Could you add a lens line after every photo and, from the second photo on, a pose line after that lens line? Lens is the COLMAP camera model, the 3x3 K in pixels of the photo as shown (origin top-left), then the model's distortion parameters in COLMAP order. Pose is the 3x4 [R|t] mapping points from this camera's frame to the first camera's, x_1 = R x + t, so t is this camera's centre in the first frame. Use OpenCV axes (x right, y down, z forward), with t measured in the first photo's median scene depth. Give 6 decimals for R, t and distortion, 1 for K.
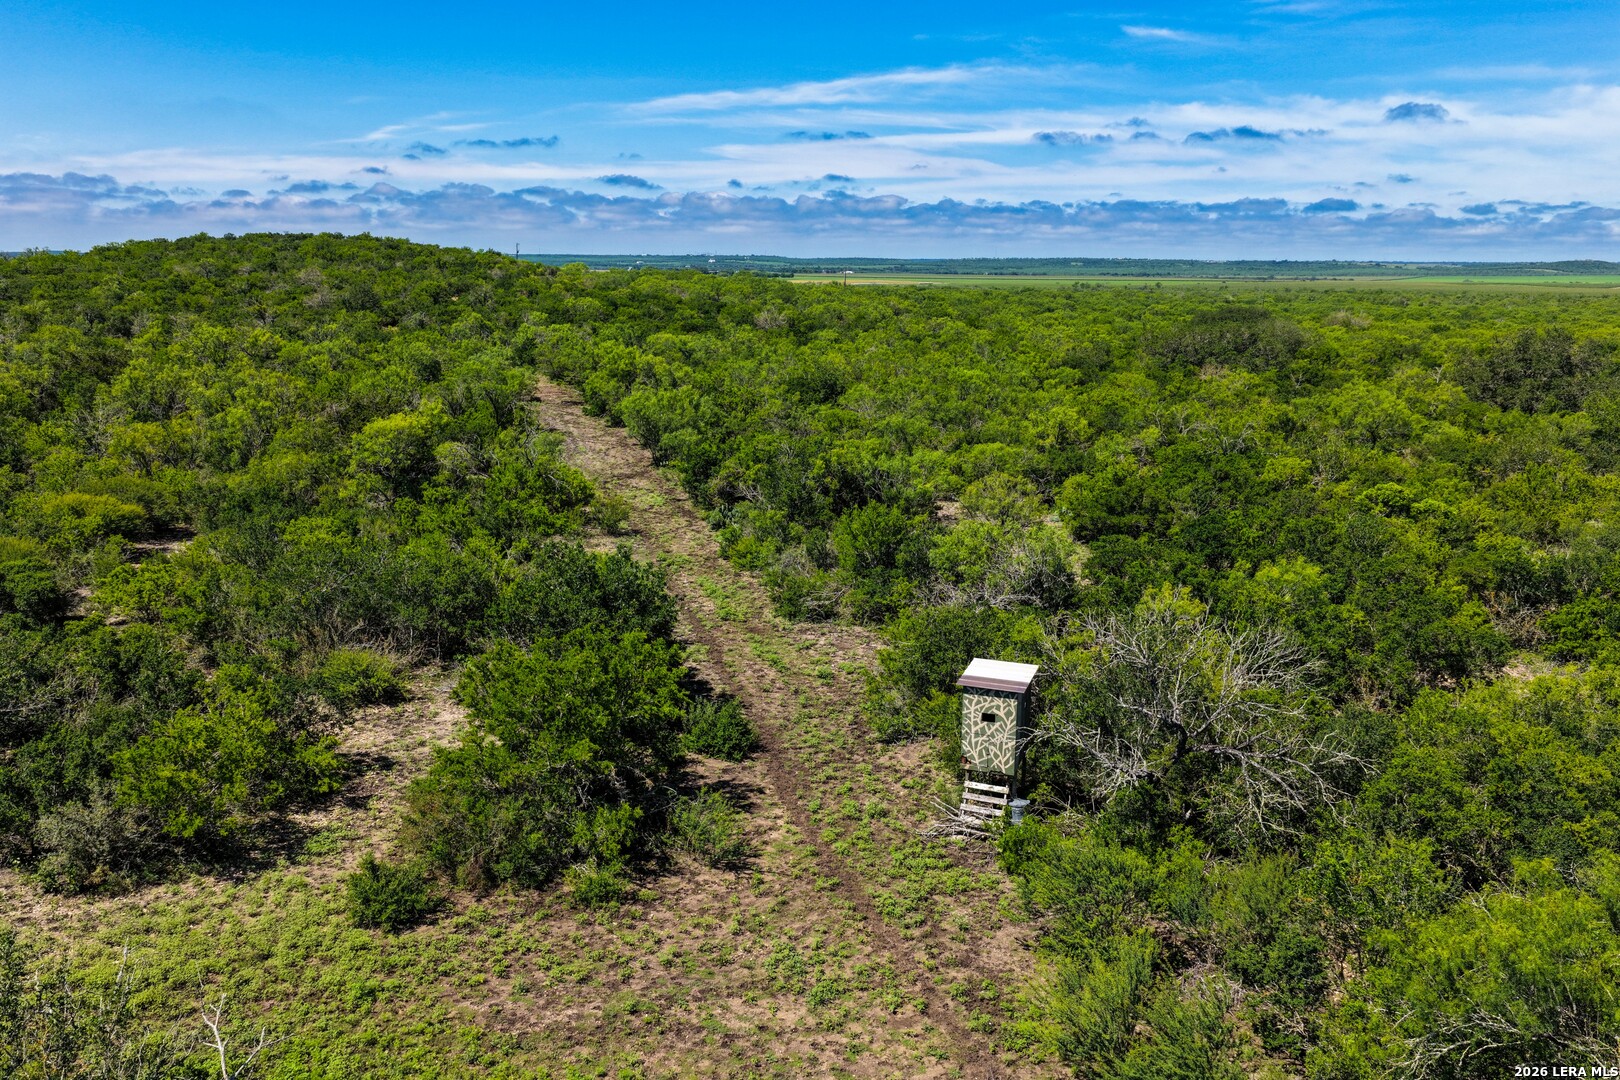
lens RADIAL K [[1270.1, 0, 808.5], [0, 1270.1, 538.0], [0, 0, 1]] dist [0.005938, 0.001314]
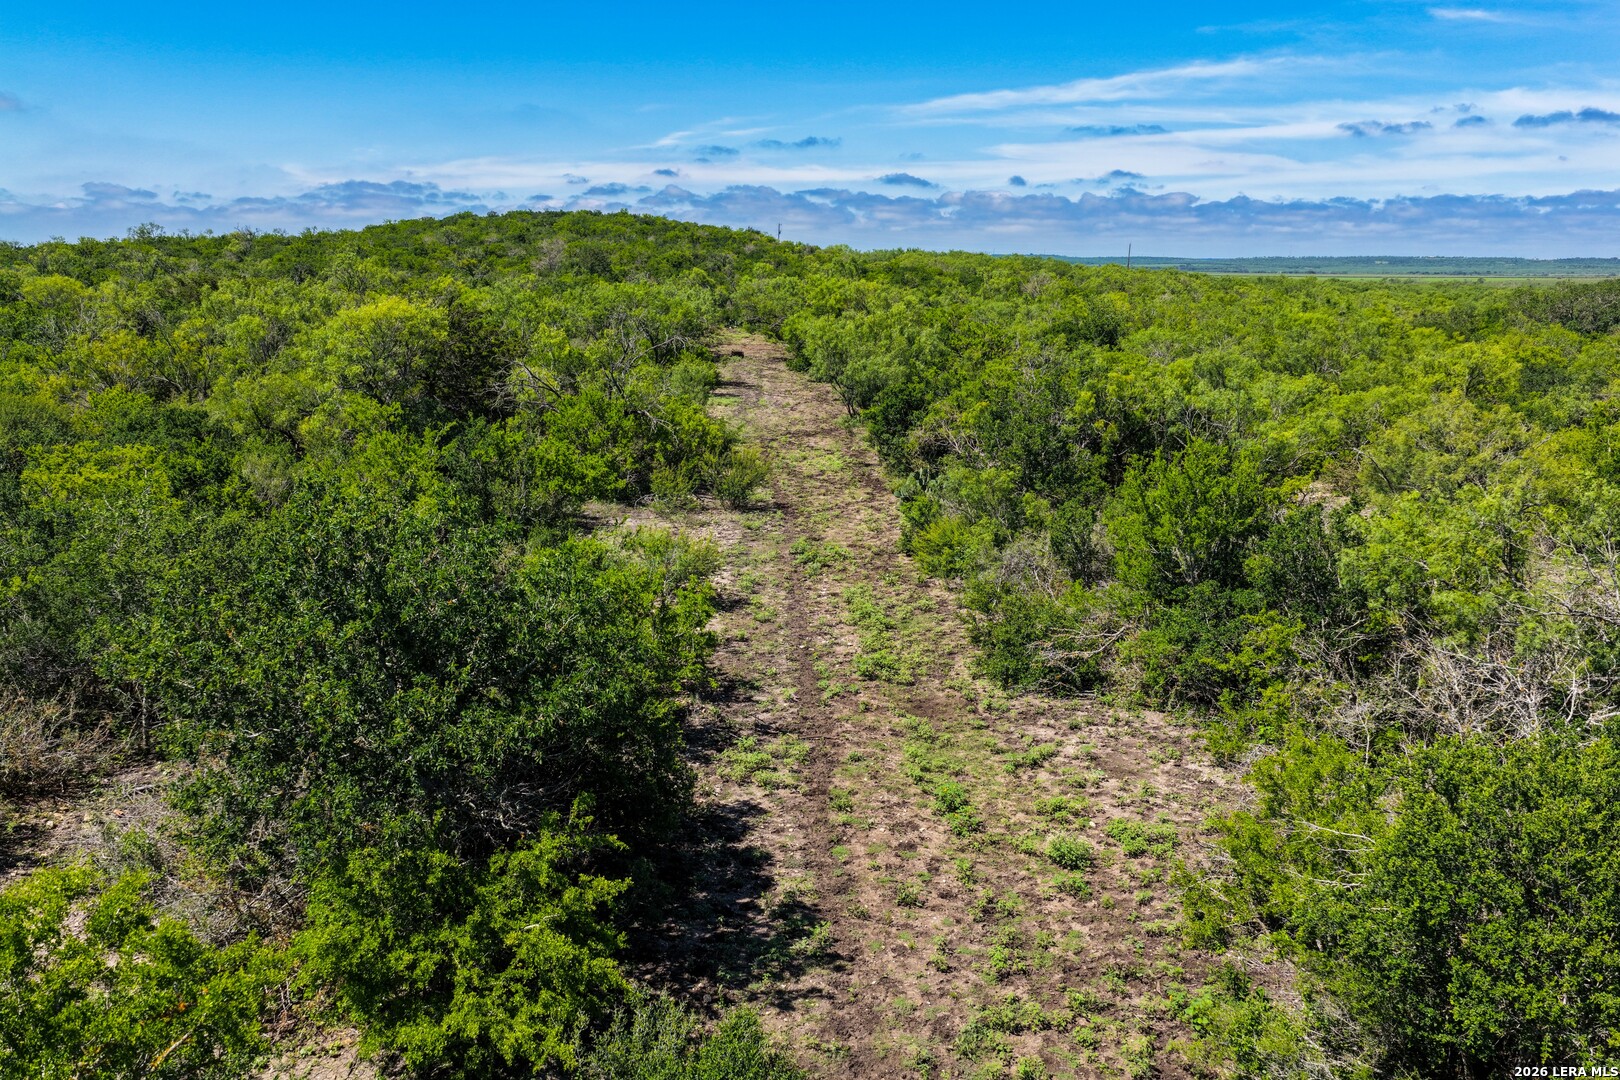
lens RADIAL K [[1270.1, 0, 808.5], [0, 1270.1, 538.0], [0, 0, 1]] dist [0.005938, 0.001314]
pose [[0.977389, 0.037146, -0.208160, 0.009169], [-0.037045, 0.999304, 0.004385, 0.008610], [0.208178, 0.003426, 0.978085, 0.461712]]
